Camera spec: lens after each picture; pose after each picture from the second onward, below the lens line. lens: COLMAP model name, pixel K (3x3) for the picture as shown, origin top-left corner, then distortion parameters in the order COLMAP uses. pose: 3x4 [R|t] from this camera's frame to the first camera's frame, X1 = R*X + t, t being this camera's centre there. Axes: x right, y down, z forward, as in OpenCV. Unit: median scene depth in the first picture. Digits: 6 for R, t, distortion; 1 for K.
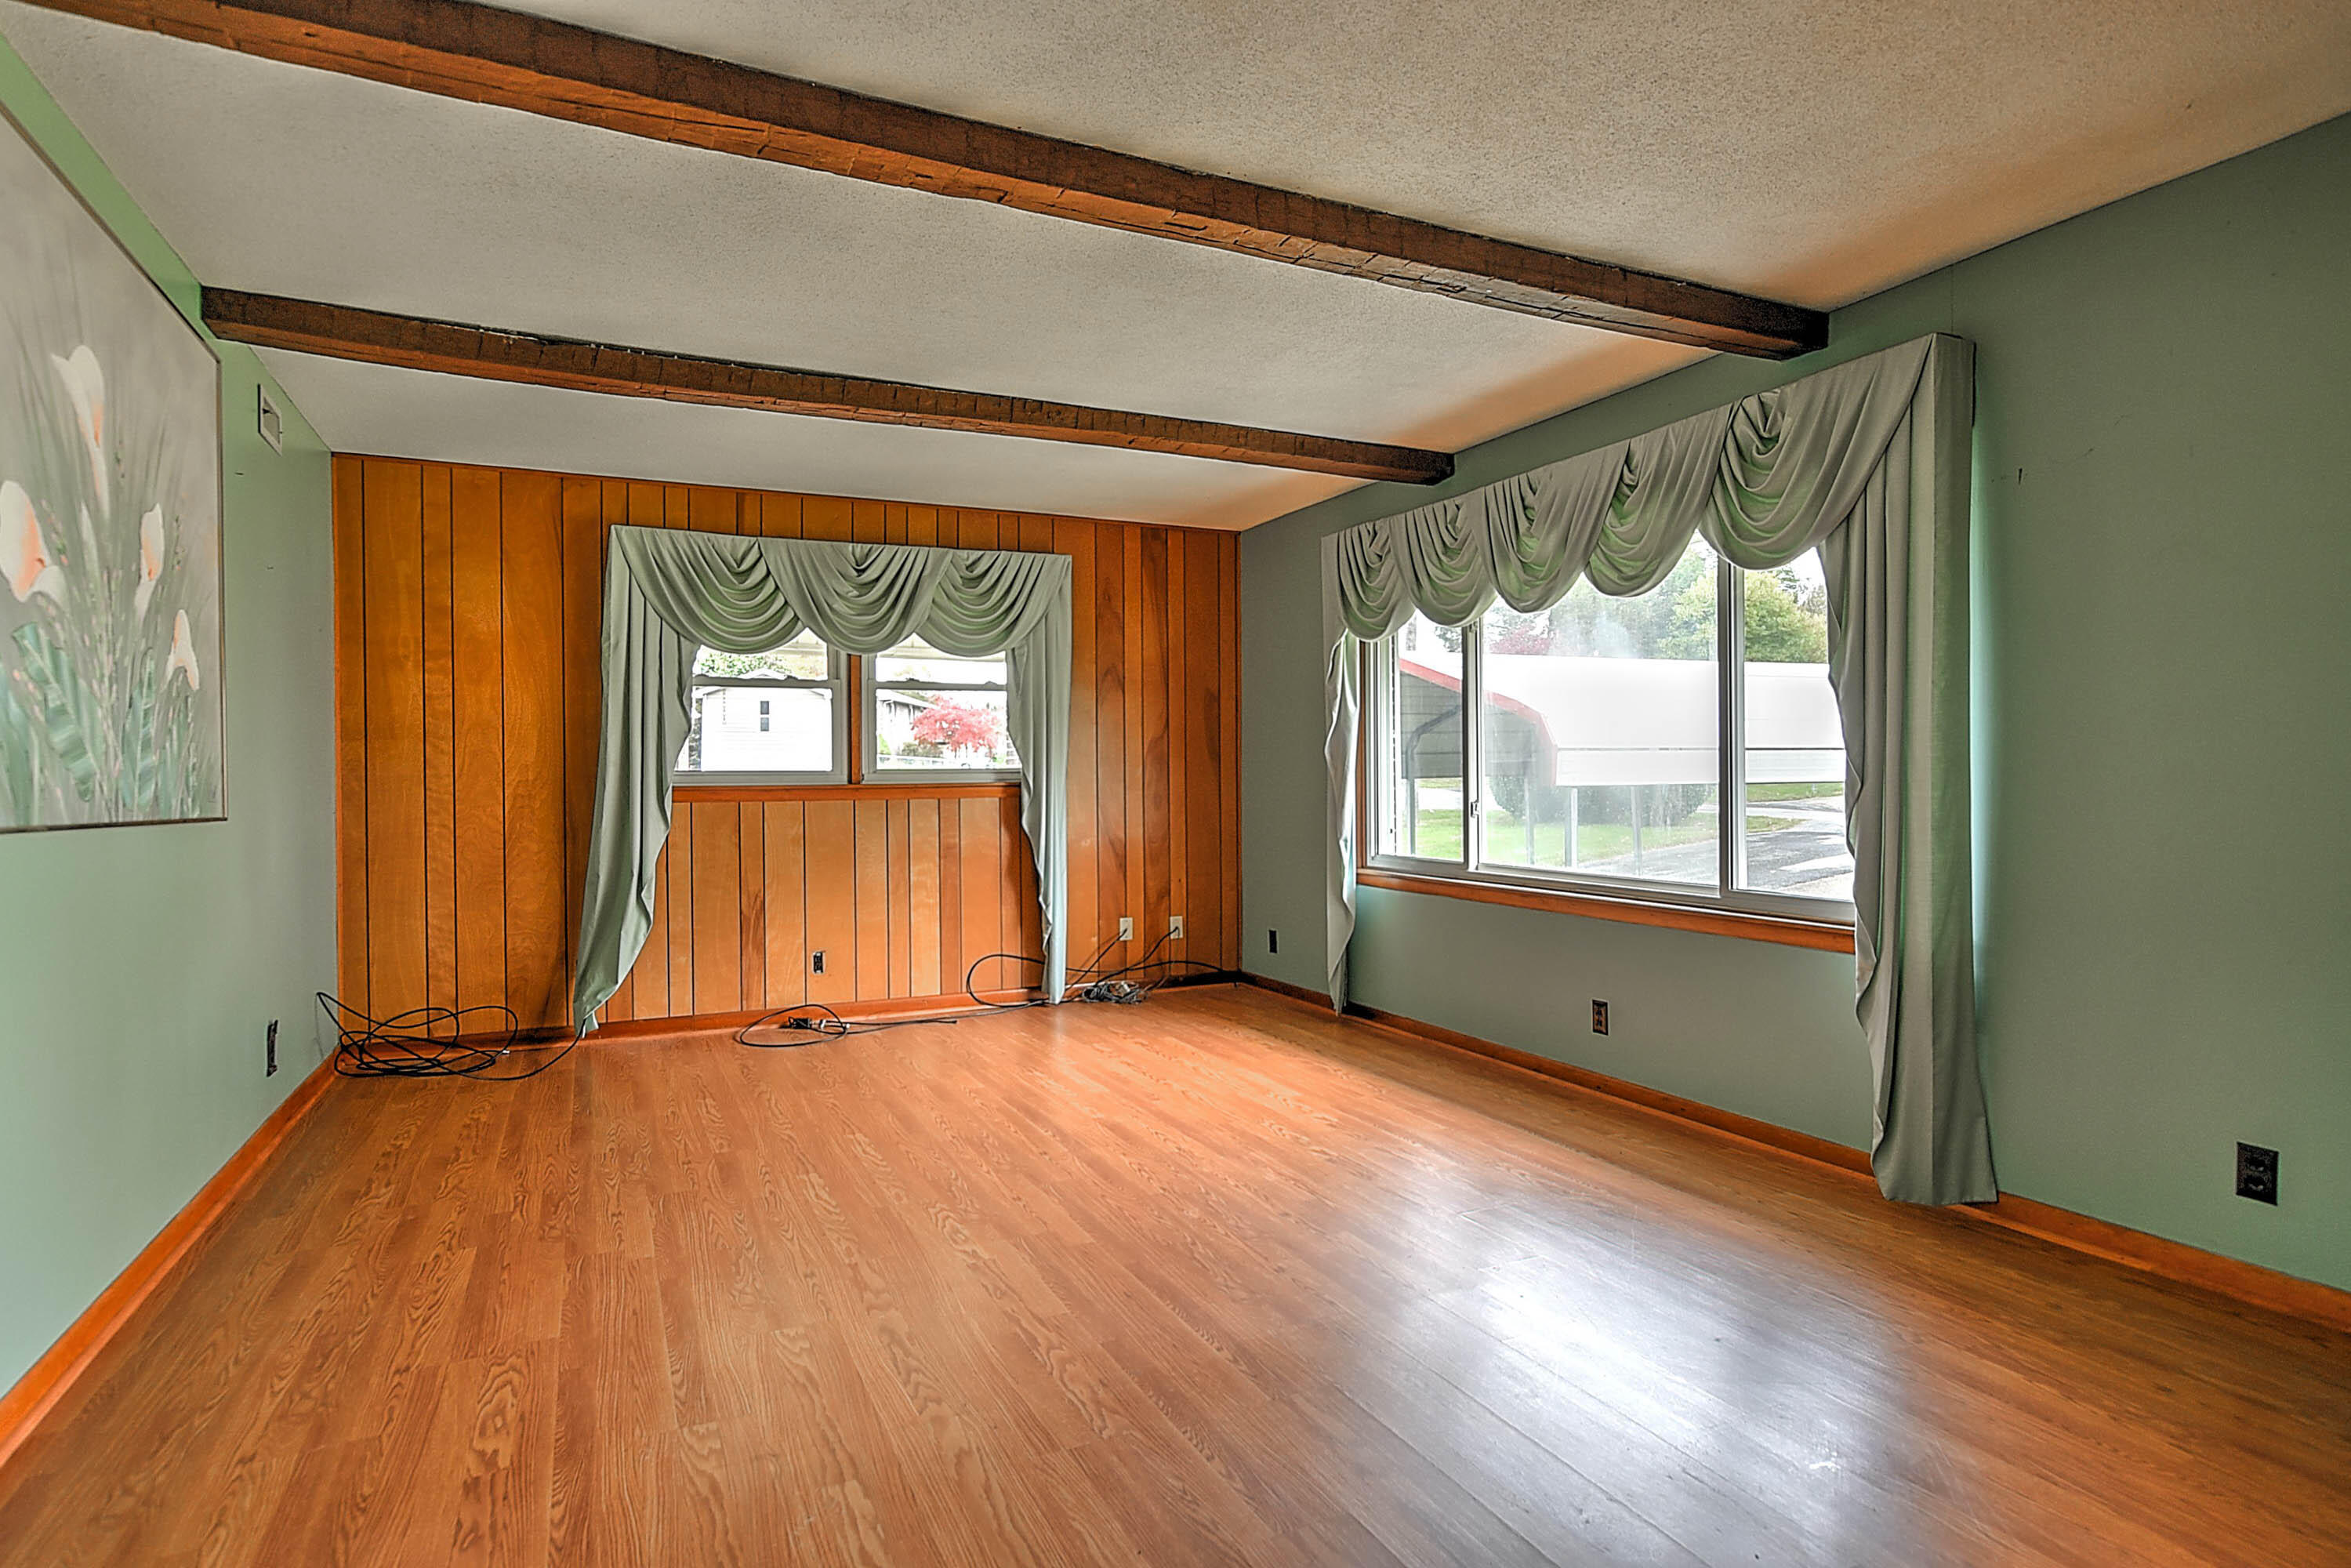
lens RADIAL K [[1224.3, 0, 1176.4], [0, 1224.3, 784.5], [0, 0, 1]] dist [-0.012812, 0.004128]
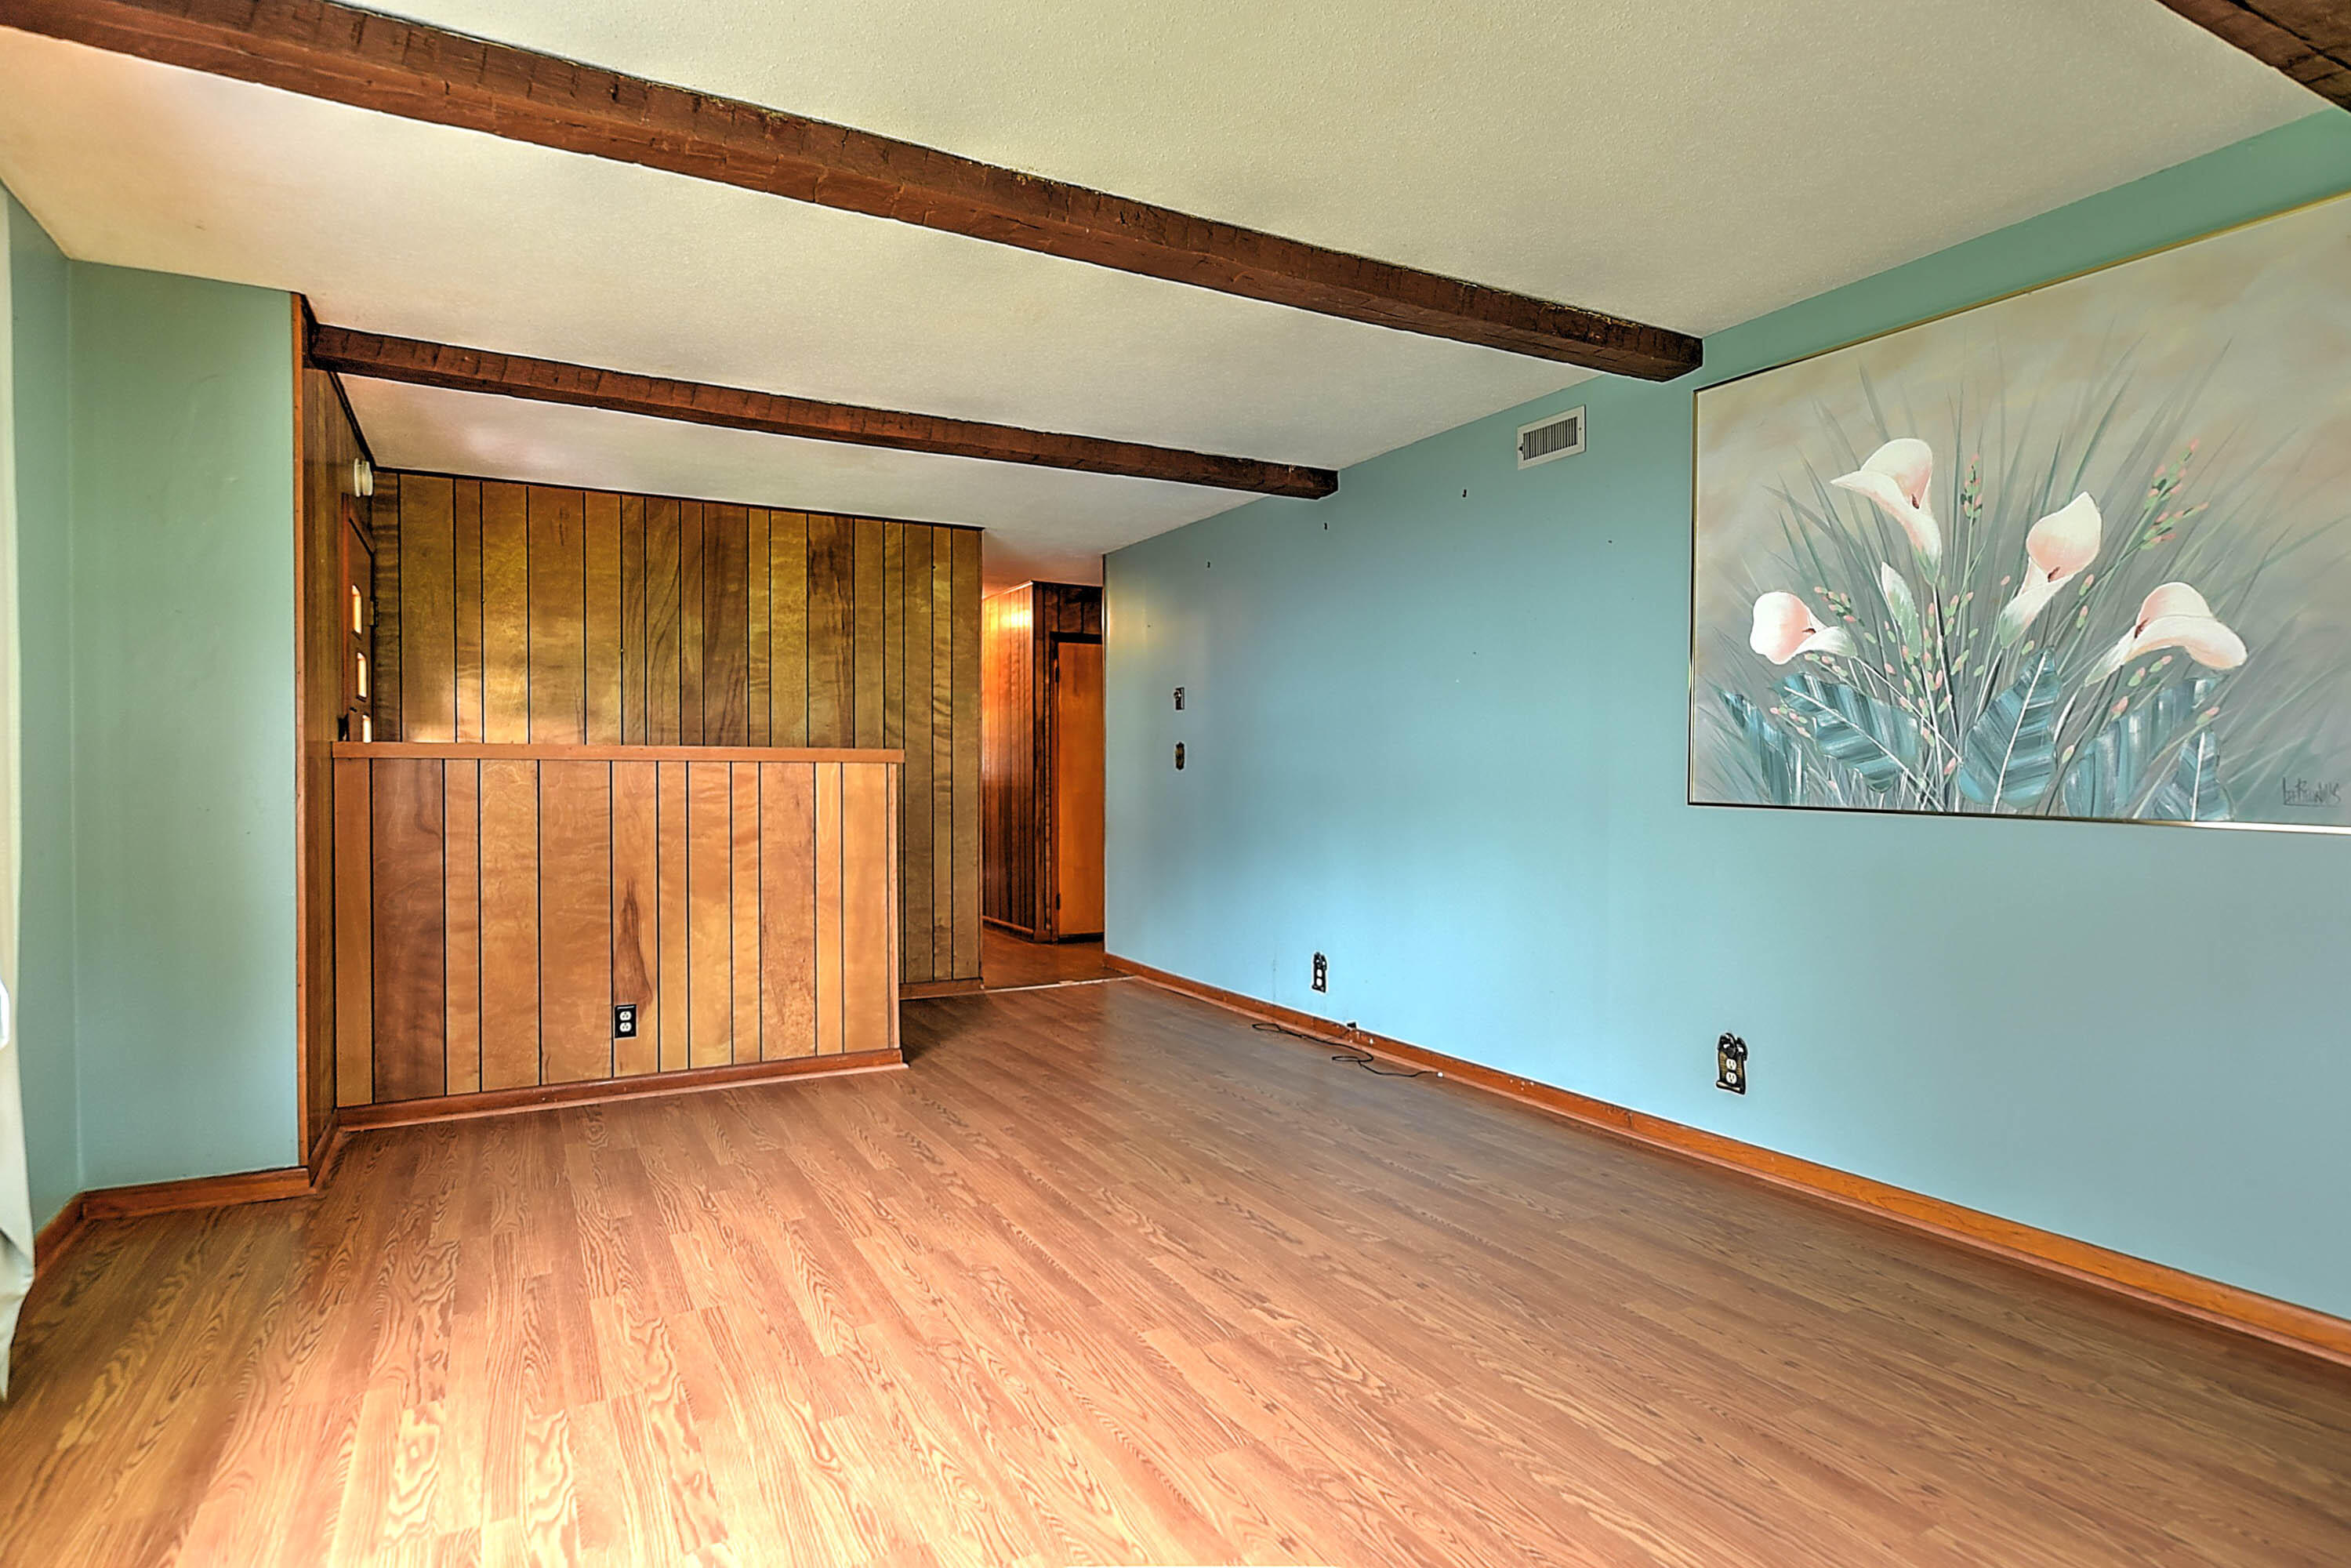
lens RADIAL K [[1224.3, 0, 1168.7], [0, 1224.3, 782.9], [0, 0, 1]] dist [-0.012812, 0.004128]
pose [[-0.998587, 0.006783, -0.052712, -0.046207], [0.006045, 0.999882, 0.014157, -0.016574], [0.052802, 0.013818, -0.998509, 1.882753]]
